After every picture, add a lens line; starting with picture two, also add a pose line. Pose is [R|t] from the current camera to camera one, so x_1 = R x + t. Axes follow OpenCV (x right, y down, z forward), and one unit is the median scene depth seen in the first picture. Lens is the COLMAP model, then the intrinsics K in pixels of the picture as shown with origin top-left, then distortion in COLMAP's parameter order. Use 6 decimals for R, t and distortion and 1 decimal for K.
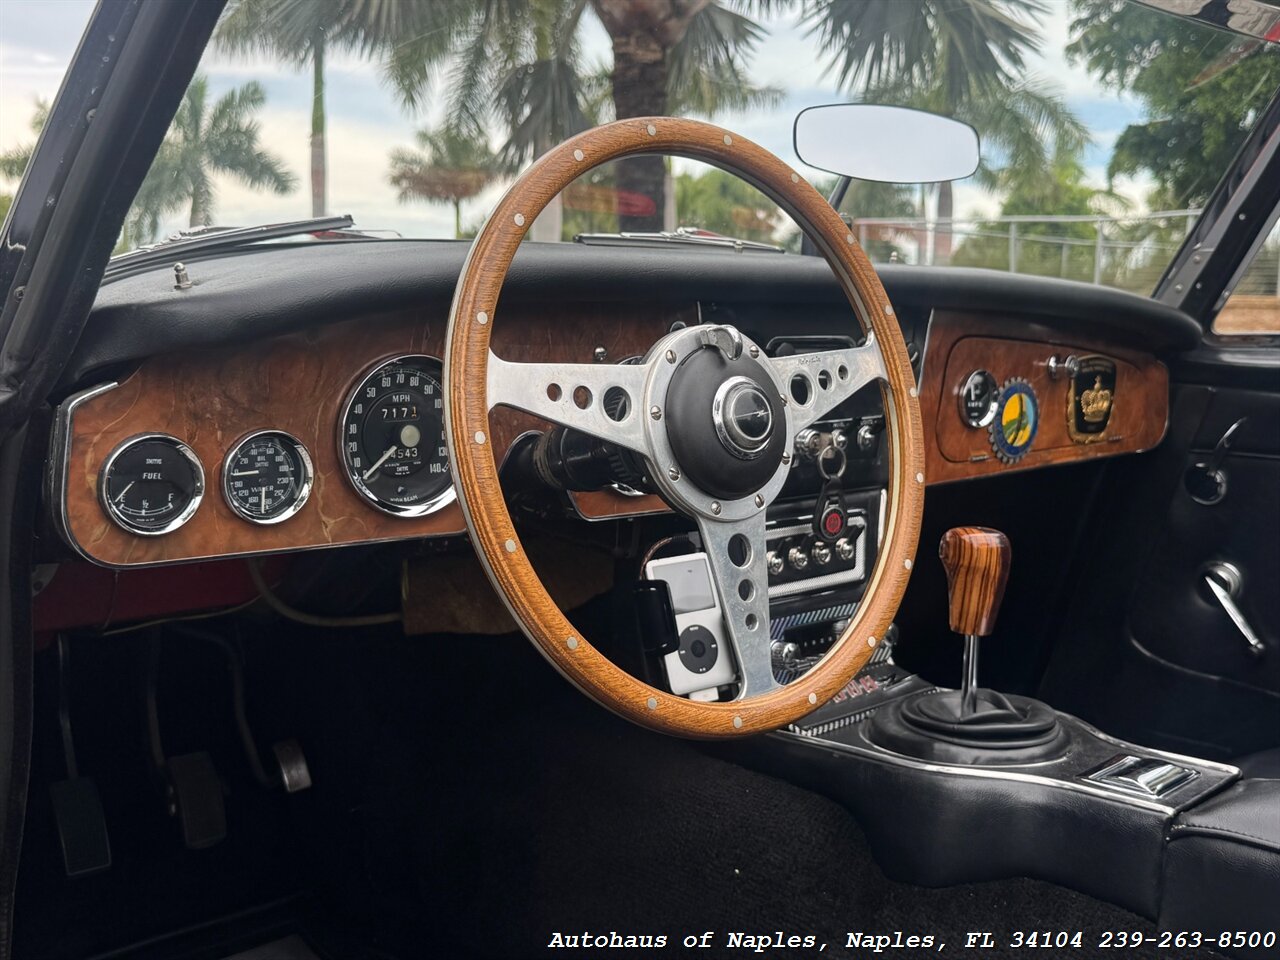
lens RADIAL K [[1244.9, 0, 638.3], [0, 1244.9, 477.3], [0, 0, 1]] dist [0.170970, -0.408728]
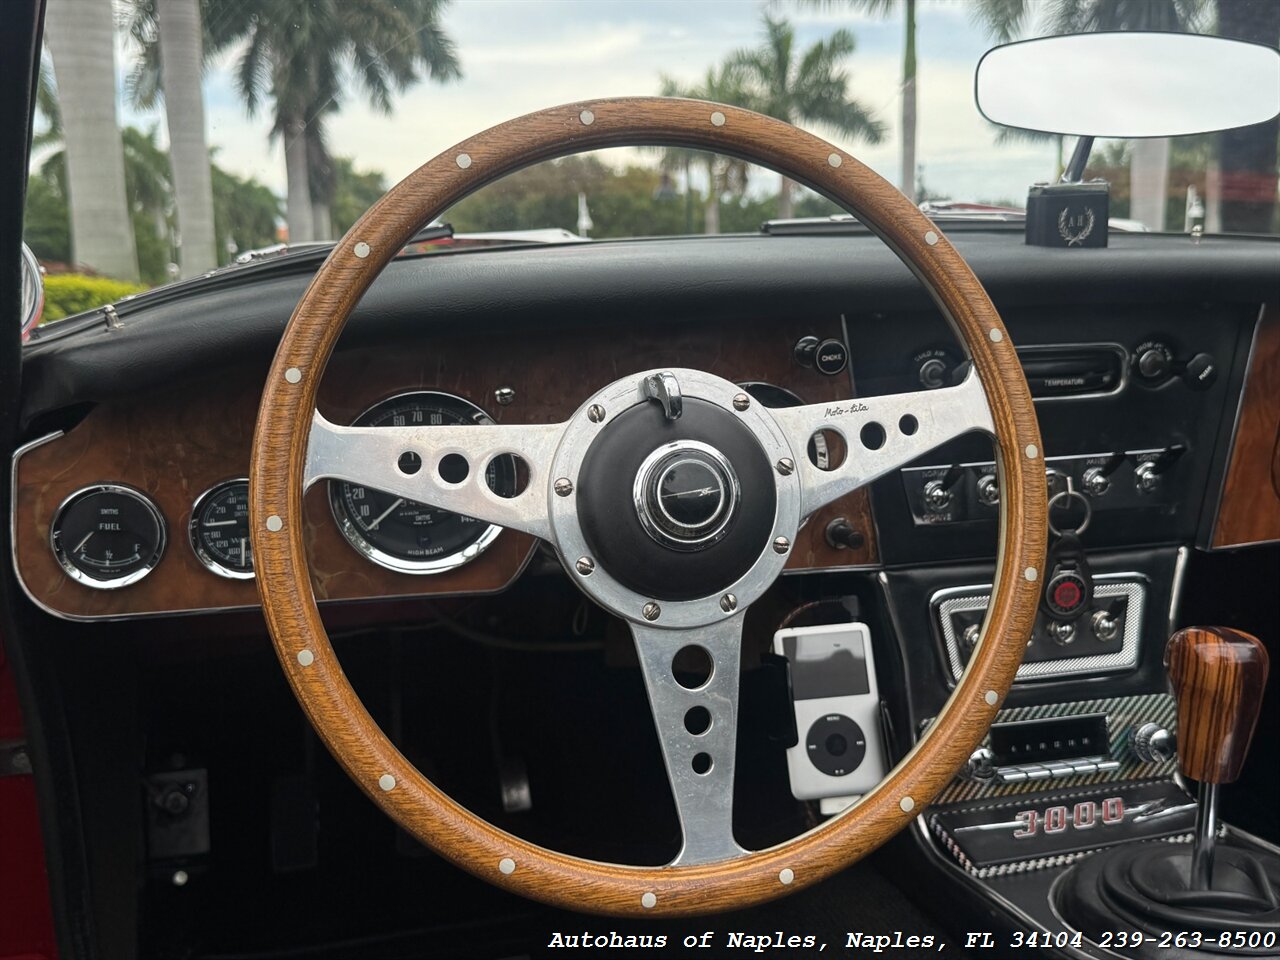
lens RADIAL K [[1261.4, 0, 639.4], [0, 1261.4, 488.0], [0, 0, 1]] dist [0.178928, -0.445481]
pose [[0.899879, 0.049296, -0.433344, 0.340559], [-0.029145, 0.998168, 0.053026, -0.080701], [0.435164, -0.035087, 0.899667, 0.265610]]
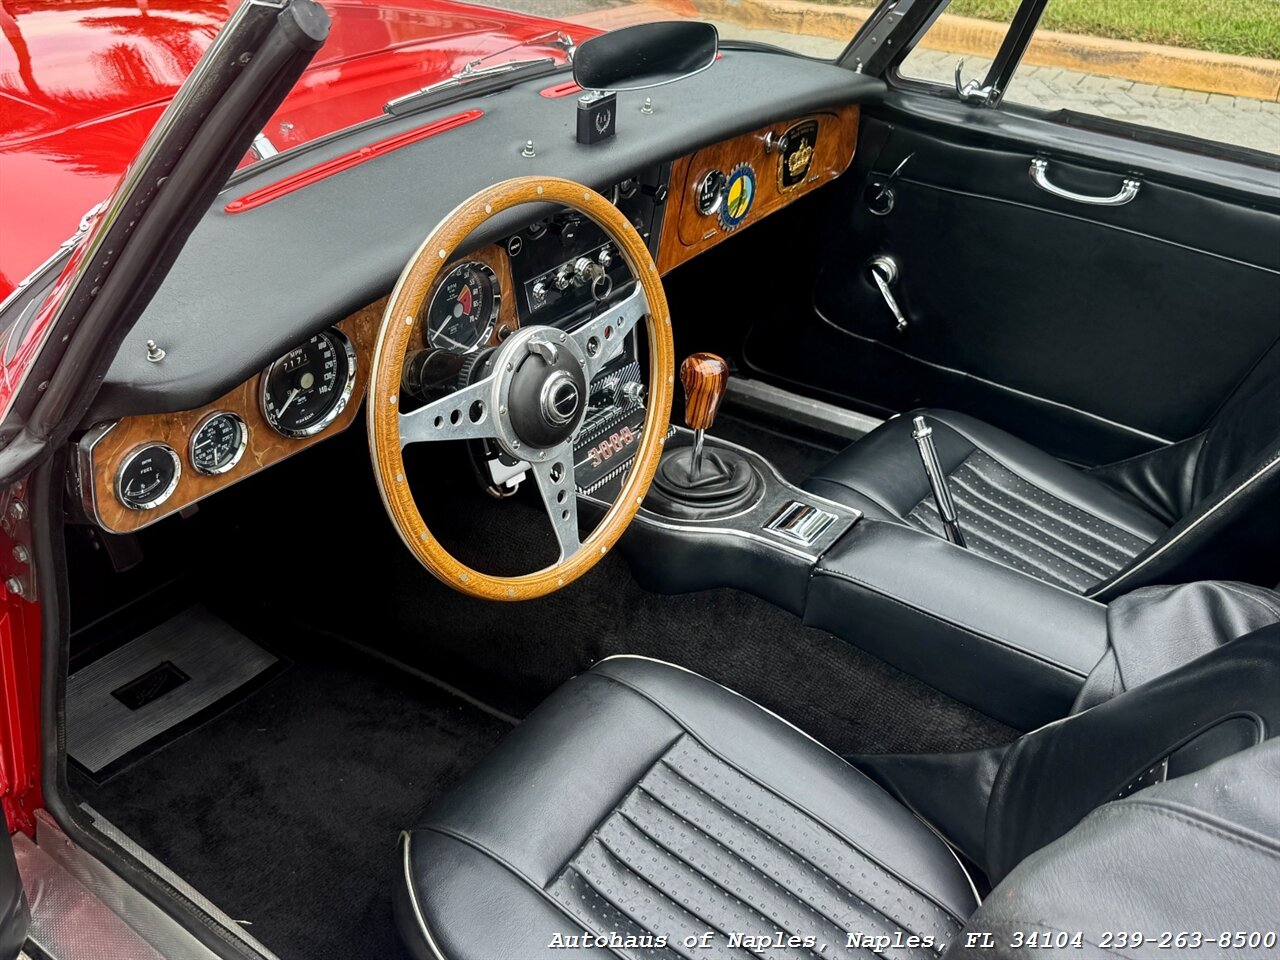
lens RADIAL K [[1244.9, 0, 638.3], [0, 1244.9, 477.3], [0, 0, 1]] dist [0.170970, -0.408728]
pose [[0.976569, -0.084202, 0.198047, -0.110624], [-0.011237, 0.899069, 0.437662, -0.539150], [-0.214910, -0.429633, 0.877057, -0.316998]]
